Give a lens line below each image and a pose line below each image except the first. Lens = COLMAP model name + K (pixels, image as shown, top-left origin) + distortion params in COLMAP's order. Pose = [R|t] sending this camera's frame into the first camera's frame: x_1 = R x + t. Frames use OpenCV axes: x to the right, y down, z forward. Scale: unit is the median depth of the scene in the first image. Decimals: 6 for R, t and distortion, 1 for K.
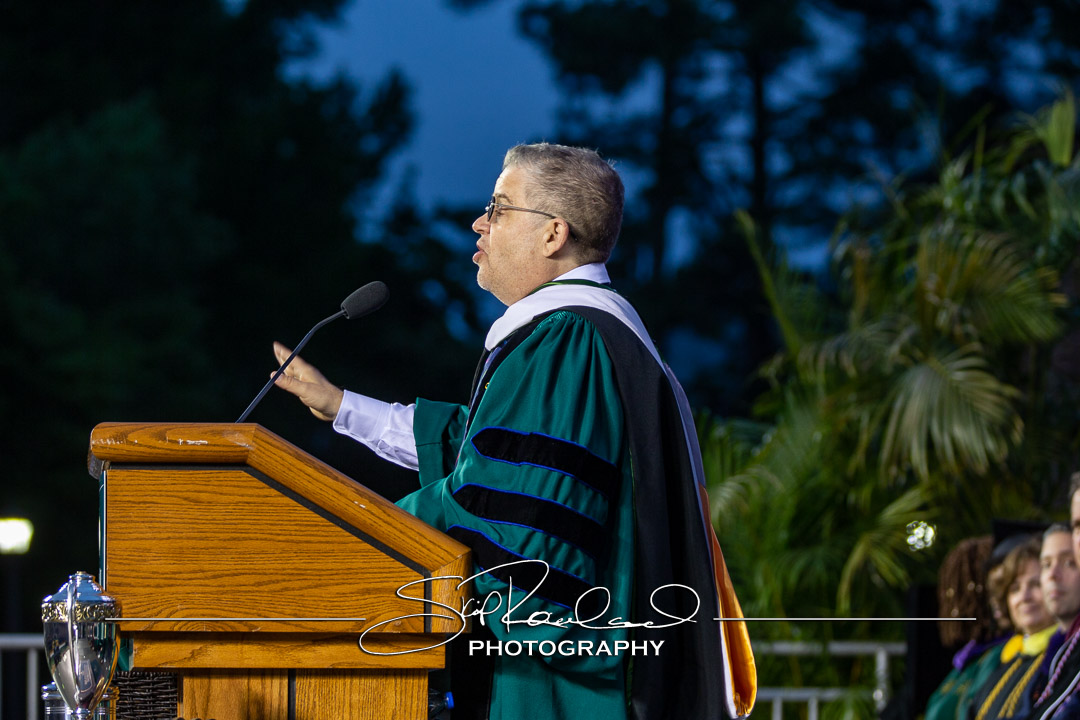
lens RADIAL K [[6915.4, 0, 540.0], [0, 6915.4, 360.0], [0, 0, 1]] dist [-0.479166, -27.172831]
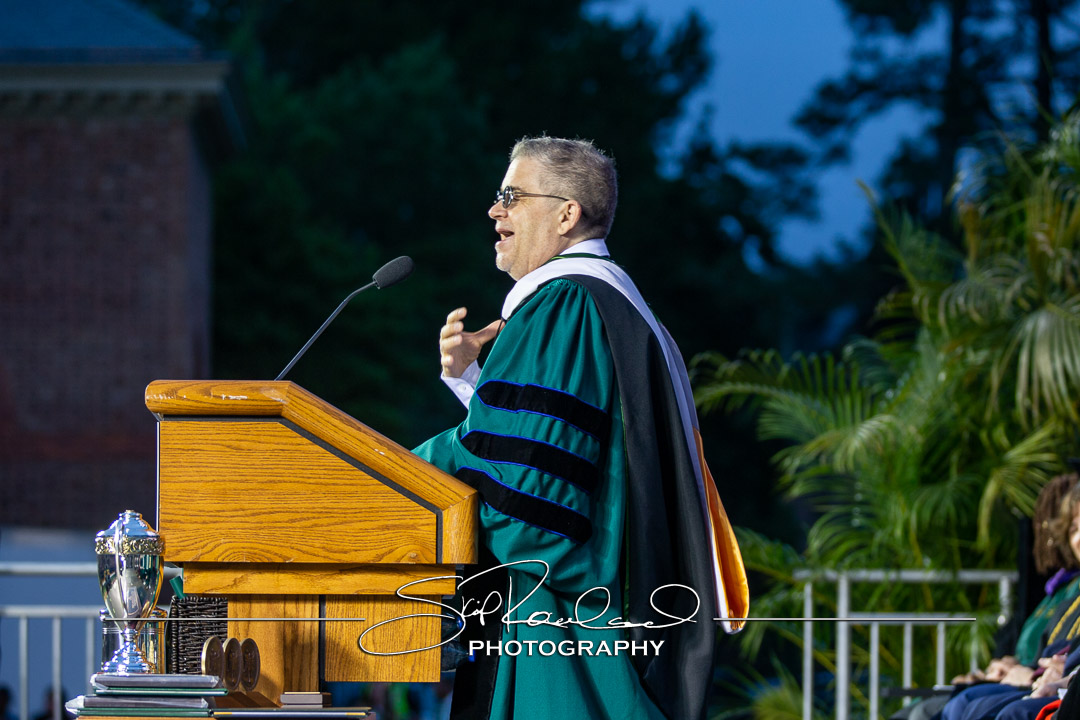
lens RADIAL K [[6915.4, 0, 540.0], [0, 6915.4, 360.0], [0, 0, 1]] dist [-0.479166, -27.172831]
pose [[0.998529, 0.001080, -0.054213, 0.062731], [-0.000484, 0.999939, 0.011009, -0.006988], [0.054221, -0.010967, 0.998469, -0.144948]]
